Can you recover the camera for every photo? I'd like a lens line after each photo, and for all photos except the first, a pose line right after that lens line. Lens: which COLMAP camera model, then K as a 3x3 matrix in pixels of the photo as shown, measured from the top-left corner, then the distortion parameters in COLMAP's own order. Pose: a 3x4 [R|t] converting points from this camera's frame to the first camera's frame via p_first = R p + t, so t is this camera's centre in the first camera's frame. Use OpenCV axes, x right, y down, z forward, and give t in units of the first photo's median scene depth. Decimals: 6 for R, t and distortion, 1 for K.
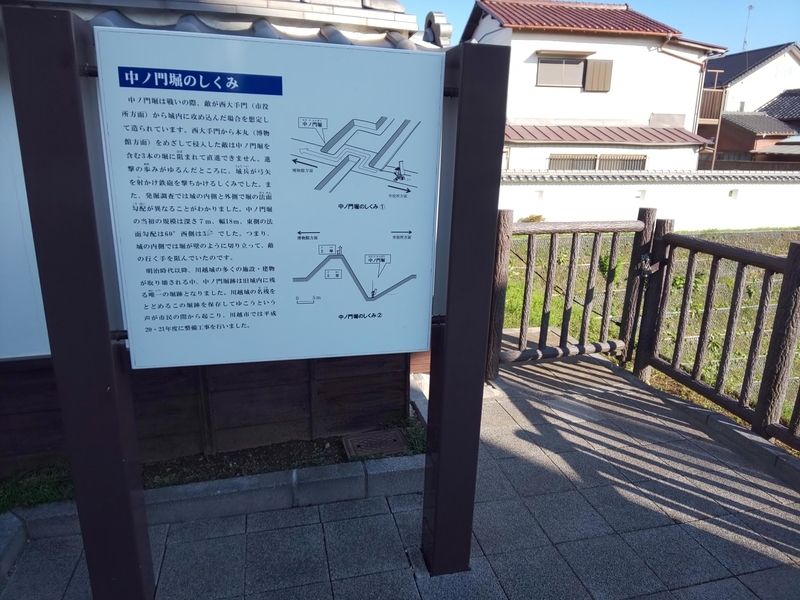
lens RADIAL K [[502.6, 0, 402.9], [0, 502.6, 305.1], [0, 0, 1]] dist [-0.004271, -0.013850]
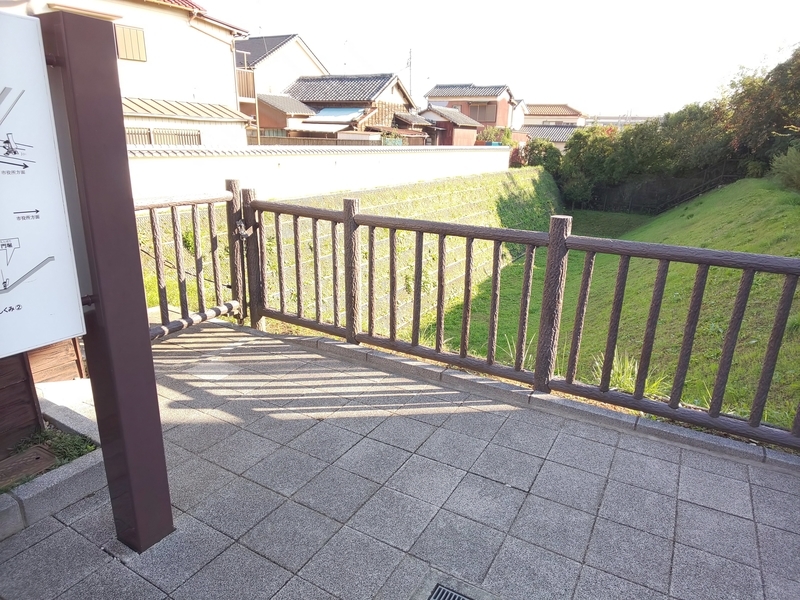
lens RADIAL K [[502.6, 0, 405.2], [0, 502.6, 318.4], [0, 0, 1]] dist [-0.004271, -0.013850]
pose [[0.685904, -0.230310, 0.690285, -0.106298], [0.181386, 0.972764, 0.144322, 0.020004], [-0.704723, 0.026217, 0.708998, -0.068035]]
